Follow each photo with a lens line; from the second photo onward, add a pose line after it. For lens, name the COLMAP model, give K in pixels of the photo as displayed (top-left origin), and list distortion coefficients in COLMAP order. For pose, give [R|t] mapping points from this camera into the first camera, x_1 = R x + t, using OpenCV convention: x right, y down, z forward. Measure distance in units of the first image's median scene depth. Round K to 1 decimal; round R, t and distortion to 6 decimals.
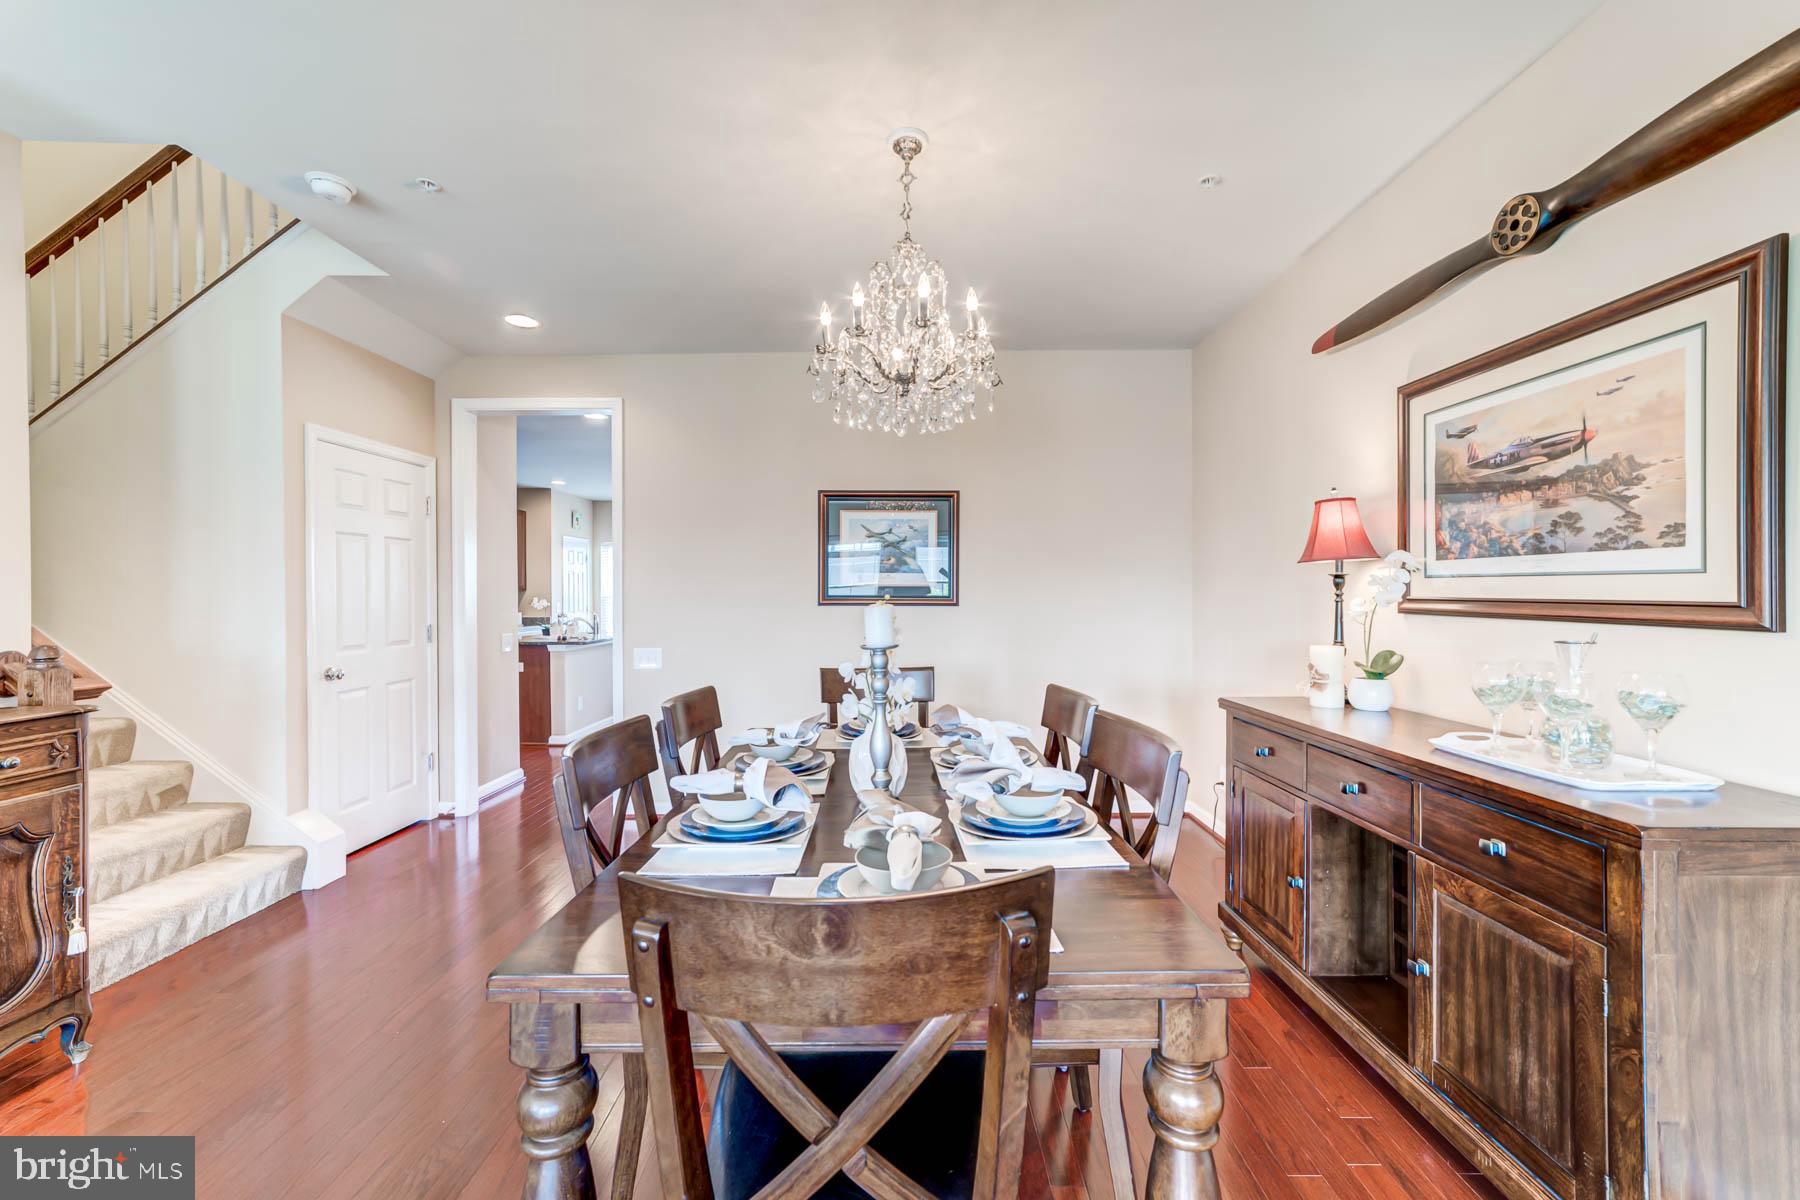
lens RADIAL K [[698.6, 0, 890.8], [0, 698.6, 596.0], [0, 0, 1]] dist [0.010093, 0.000685]
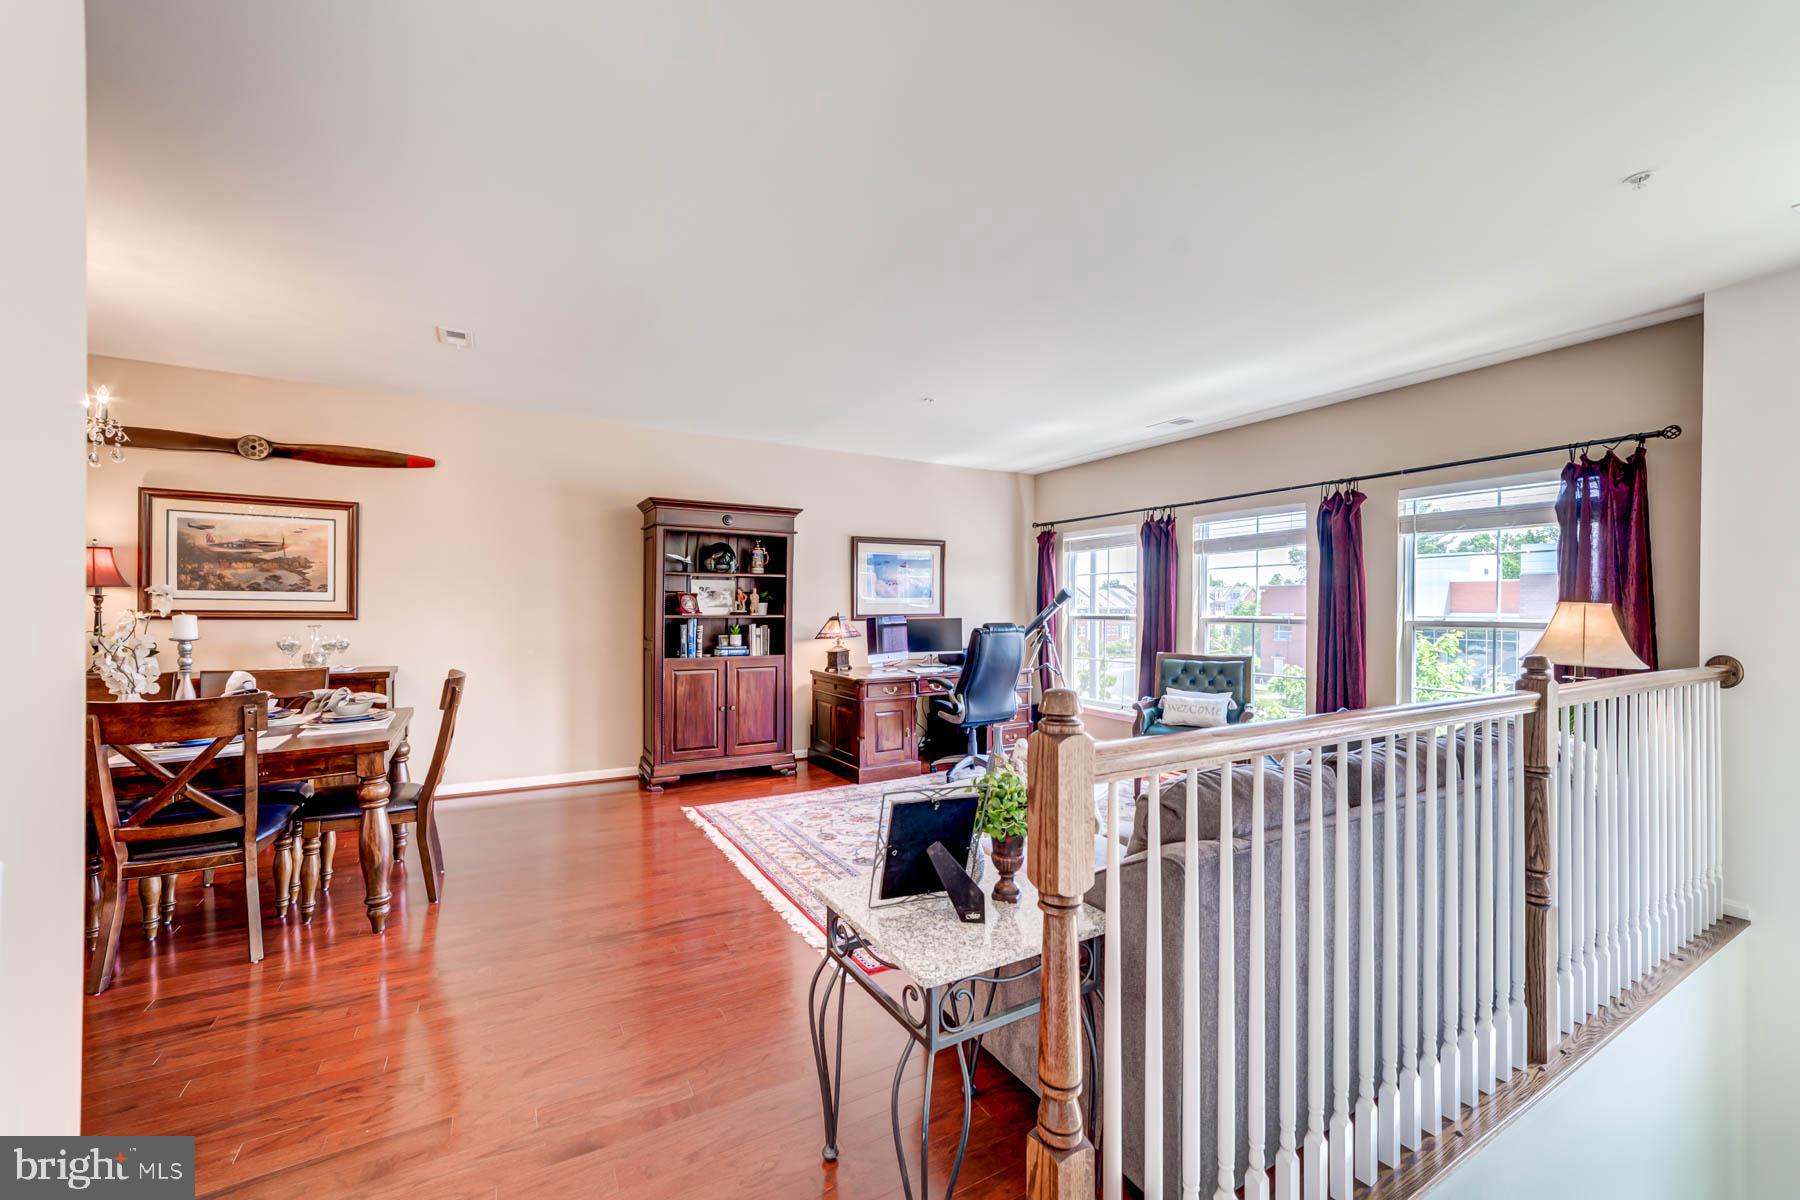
lens RADIAL K [[698.6, 0, 903.4], [0, 698.6, 603.6], [0, 0, 1]] dist [0.010093, 0.000685]
pose [[-0.514125, 0.006819, 0.857688, -1.738523], [-0.000233, 0.999967, -0.008090, 0.000713], [-0.857715, -0.004360, -0.514106, 0.294040]]
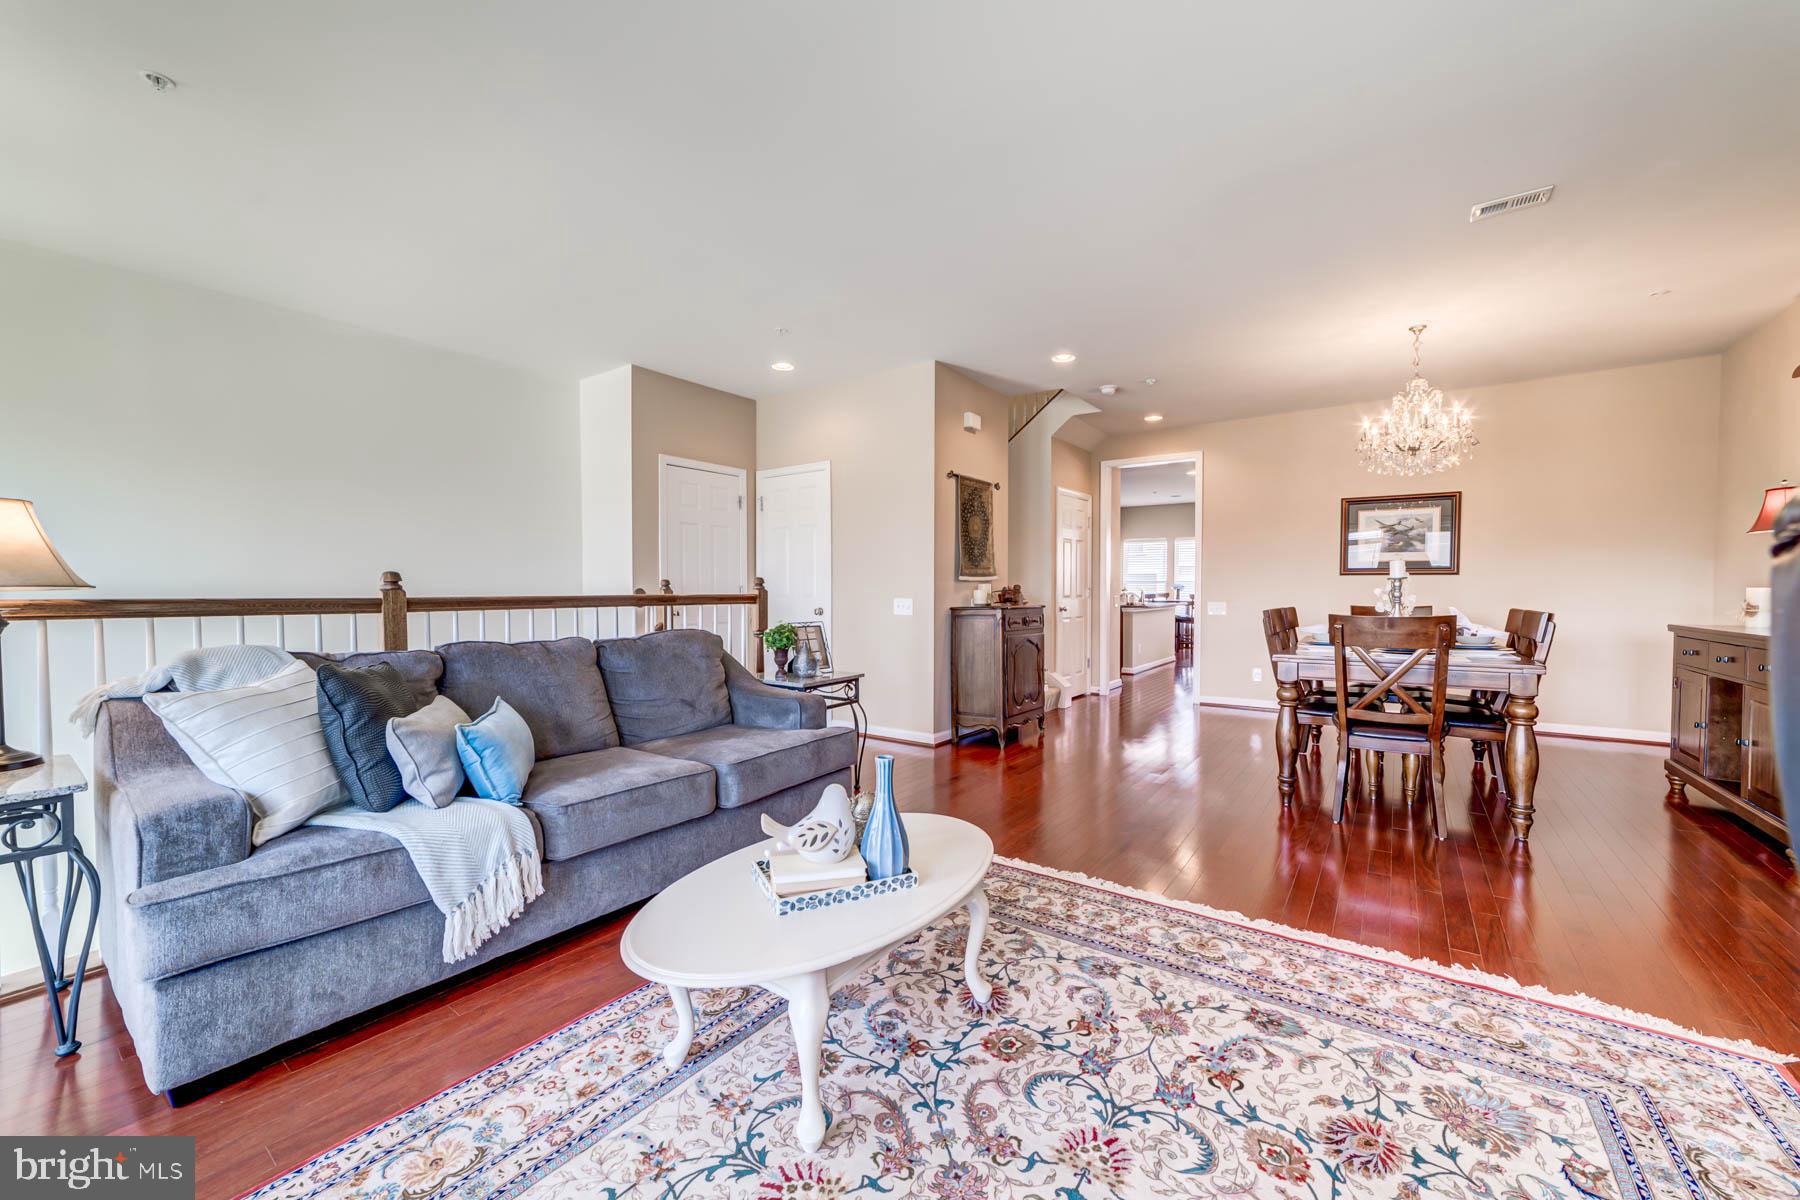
lens RADIAL K [[698.6, 0, 910.8], [0, 698.6, 603.9], [0, 0, 1]] dist [0.010093, 0.000685]
pose [[0.825954, 0.014918, -0.563540, -0.025955], [-0.004623, 0.999795, 0.019691, 0.086125], [0.563718, -0.013659, 0.825854, -1.326937]]
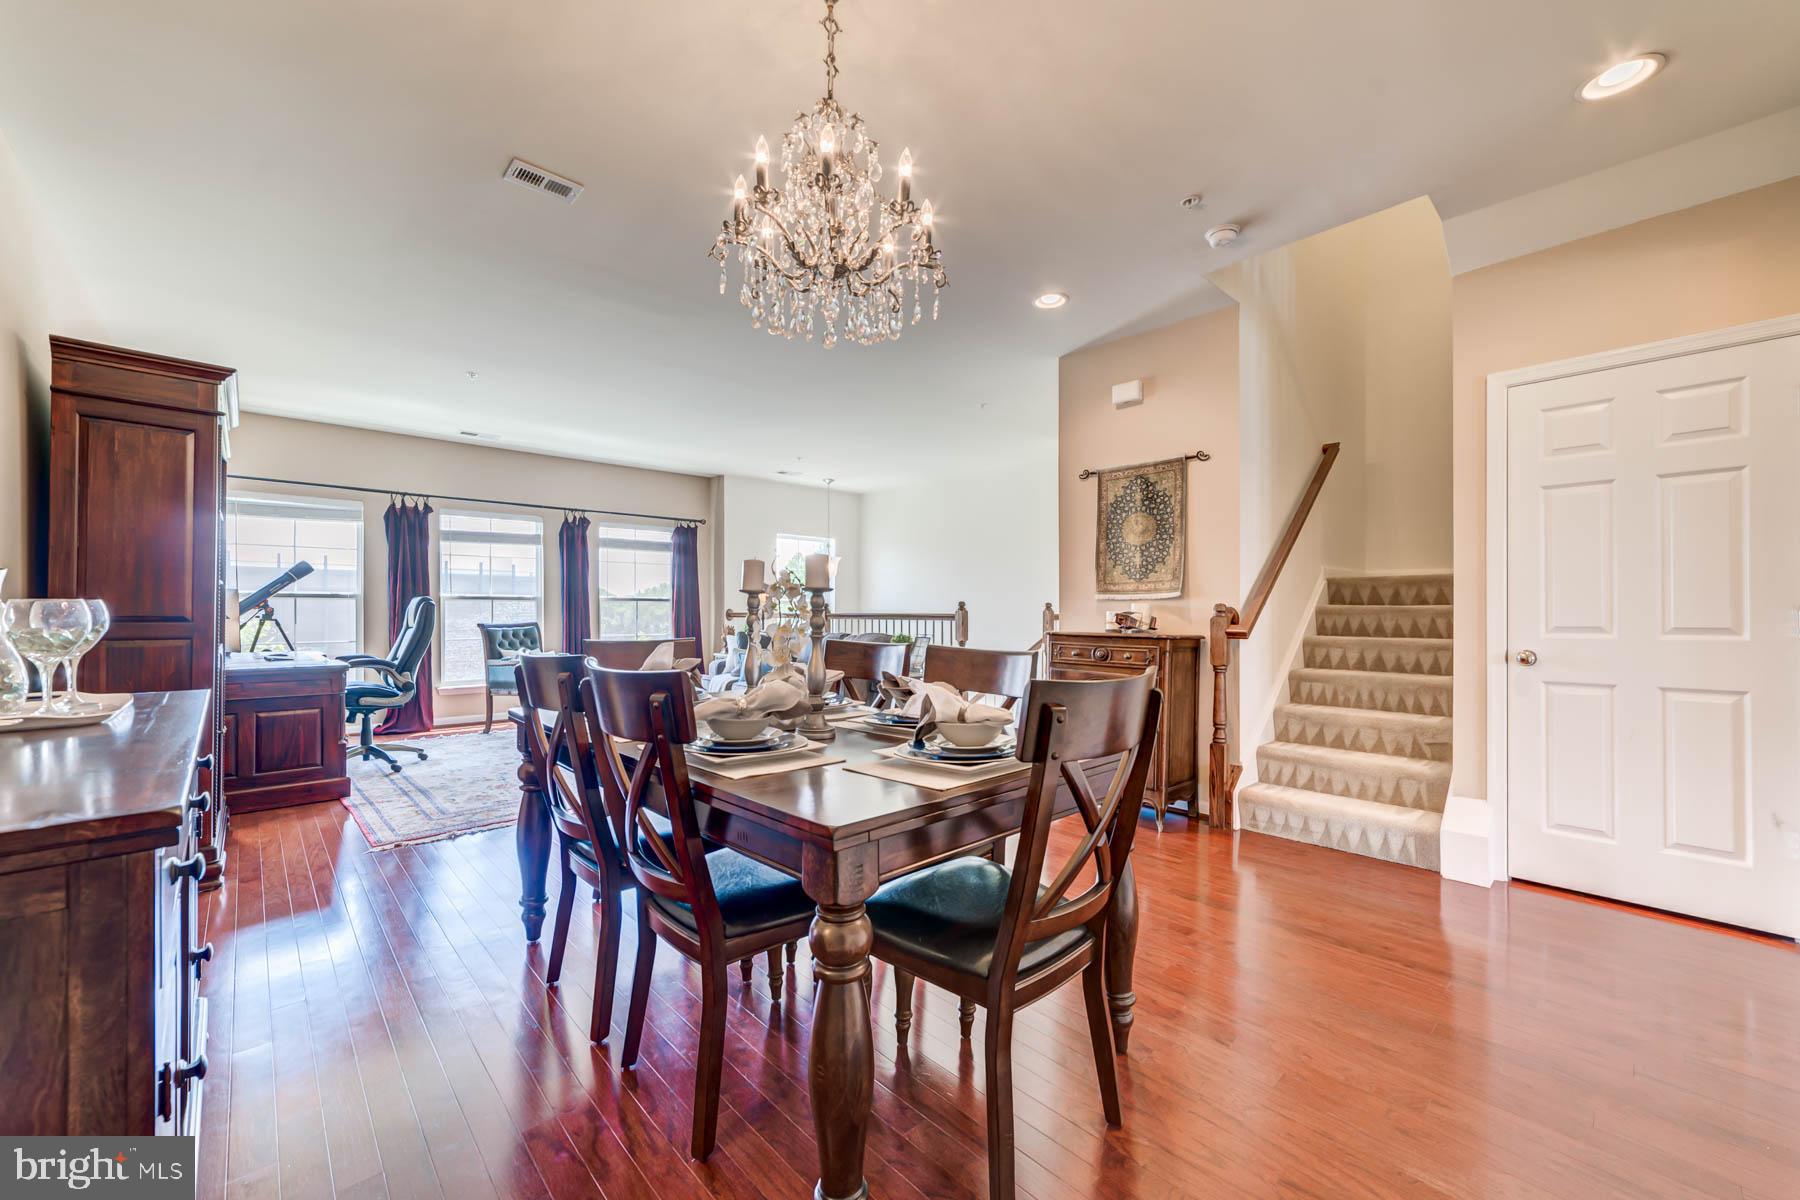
lens RADIAL K [[698.6, 0, 883.6], [0, 698.6, 608.1], [0, 0, 1]] dist [0.010093, 0.000685]
pose [[-0.745490, 0.003250, -0.666509, 0.475799], [-0.000352, 0.999986, 0.005270, 0.066788], [0.666517, 0.004164, -0.745479, 1.560734]]
